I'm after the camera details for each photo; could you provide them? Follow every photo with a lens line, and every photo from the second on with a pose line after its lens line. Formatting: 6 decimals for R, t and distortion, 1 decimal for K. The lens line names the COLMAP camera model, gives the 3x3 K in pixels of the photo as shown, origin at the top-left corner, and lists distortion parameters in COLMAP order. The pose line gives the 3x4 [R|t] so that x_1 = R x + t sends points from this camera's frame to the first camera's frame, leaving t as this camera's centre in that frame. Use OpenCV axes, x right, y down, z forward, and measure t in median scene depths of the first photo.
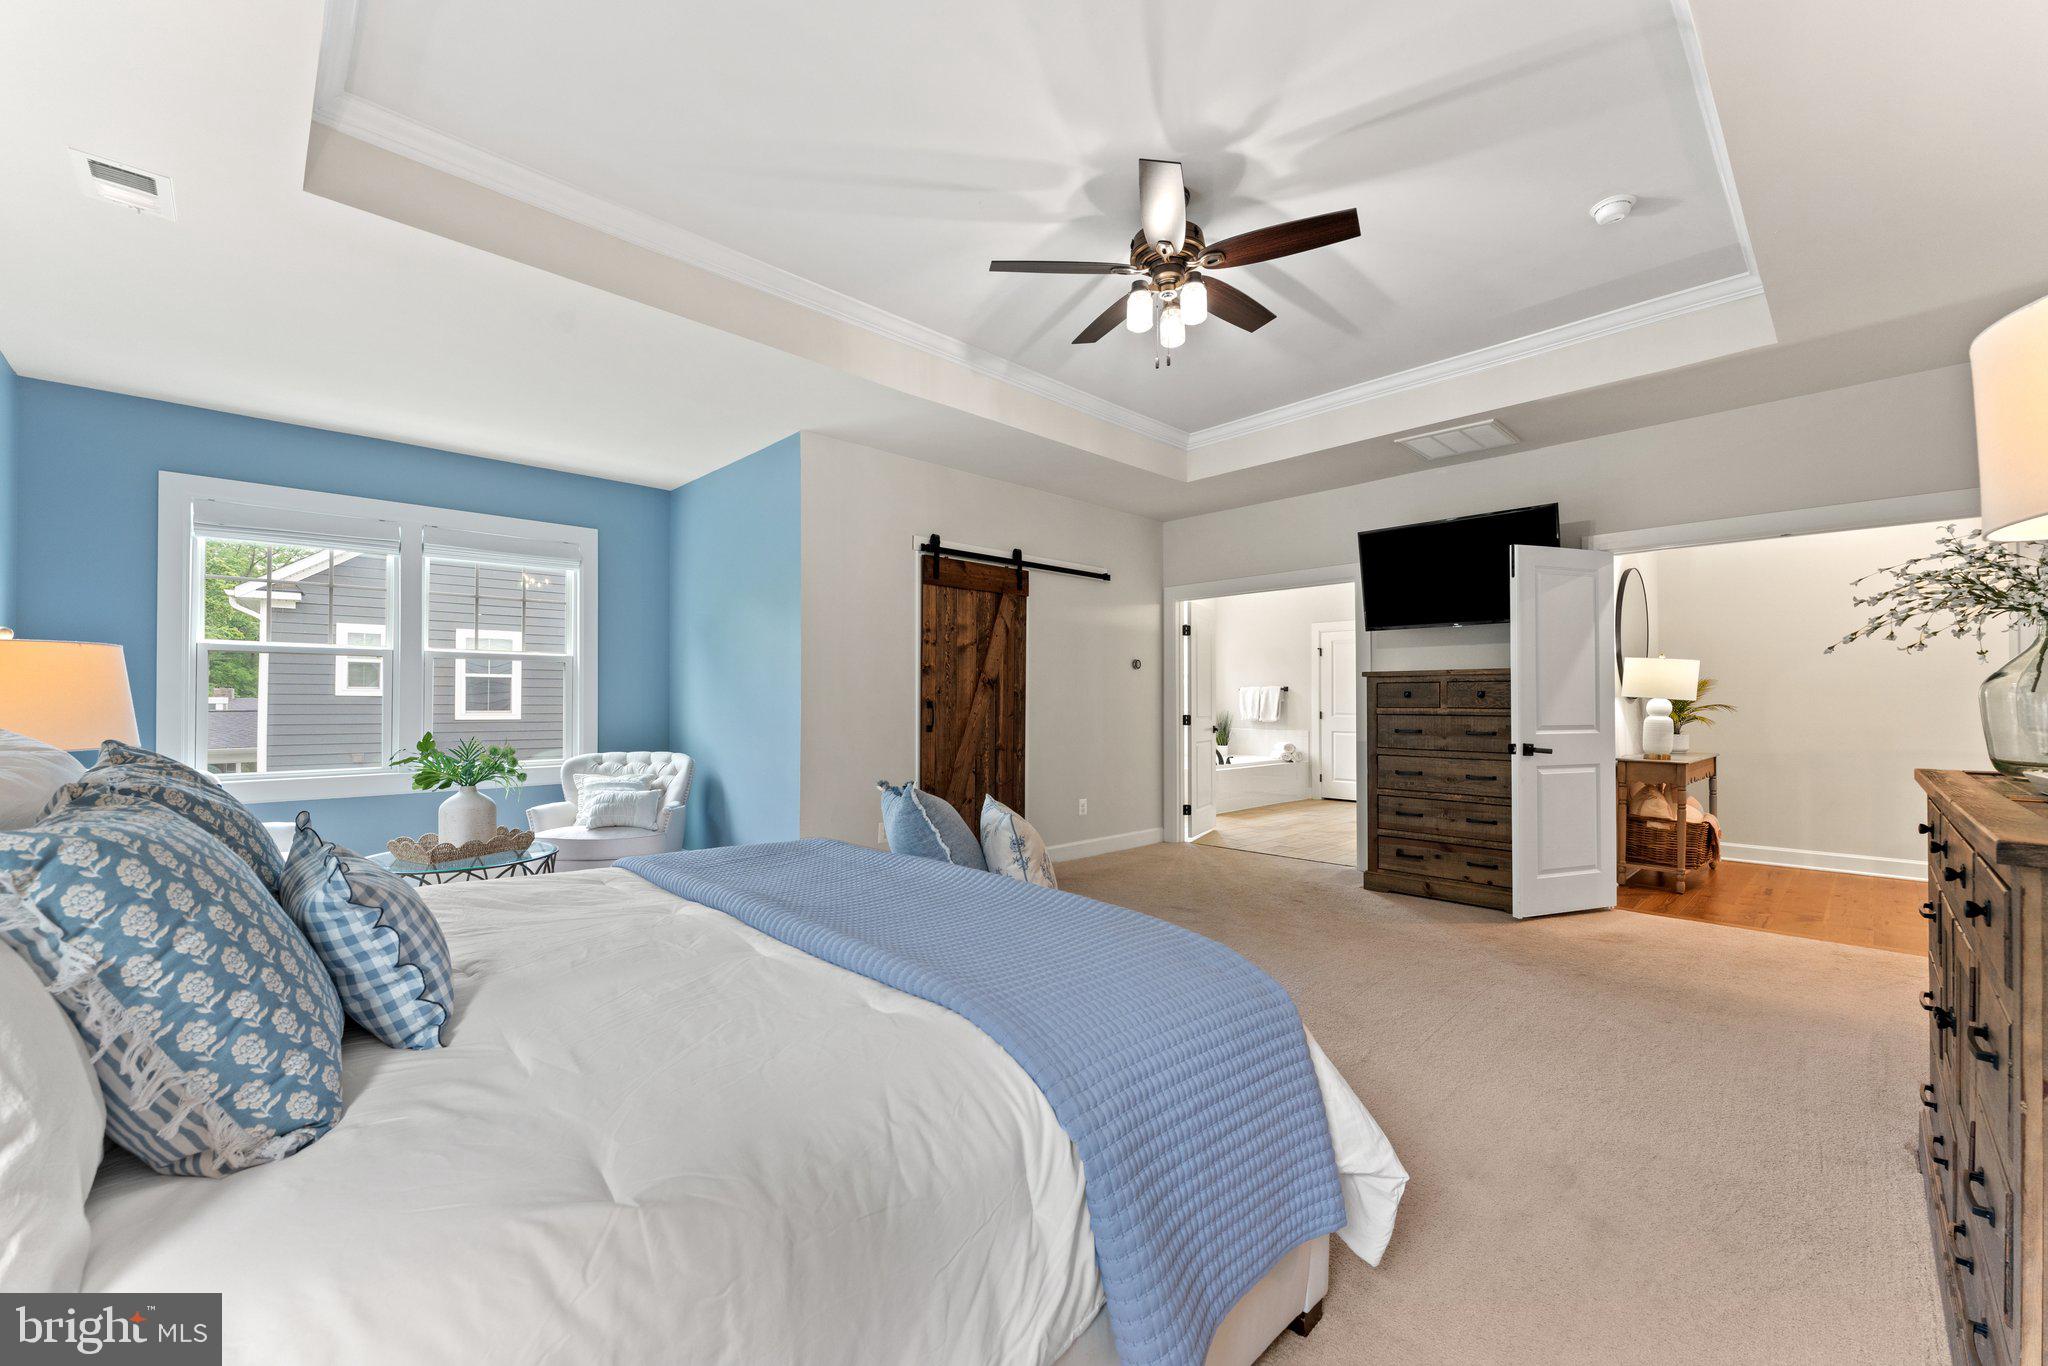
lens RADIAL K [[825.2, 0, 1016.2], [0, 825.2, 702.7], [0, 0, 1]] dist [-0.002933, -0.000574]
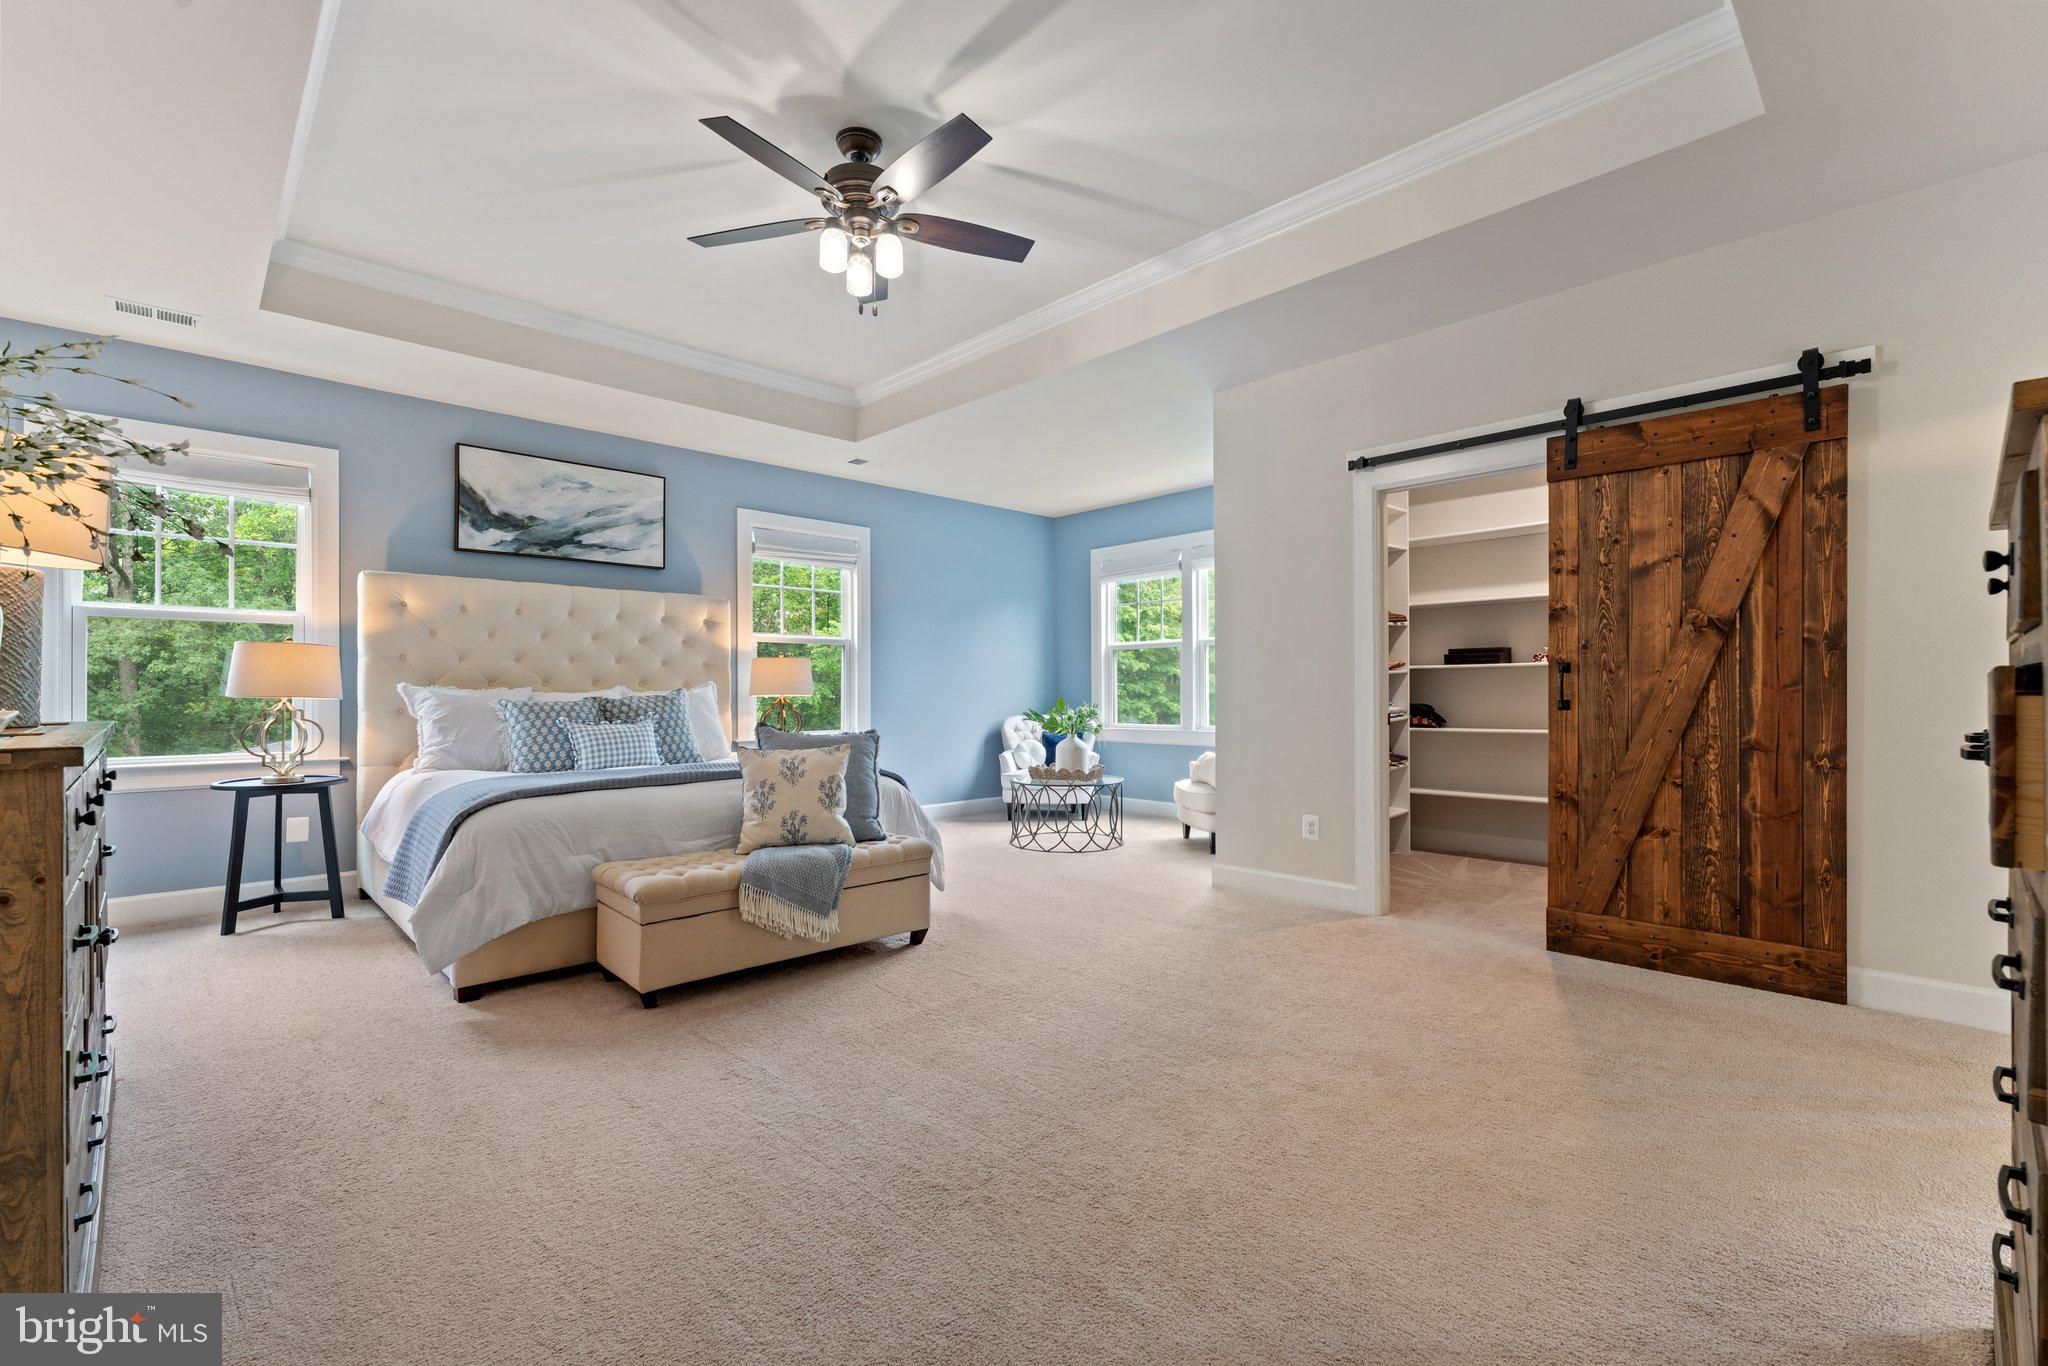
lens RADIAL K [[878.3, 0, 1004.2], [0, 878.3, 691.7], [0, 0, 1]] dist [0.000946, -0.001301]
pose [[-0.008510, 0.002025, -0.999962, 0.562482], [0.010278, 0.999945, 0.001937, 0.014665], [0.999911, -0.010261, -0.008530, 0.544864]]
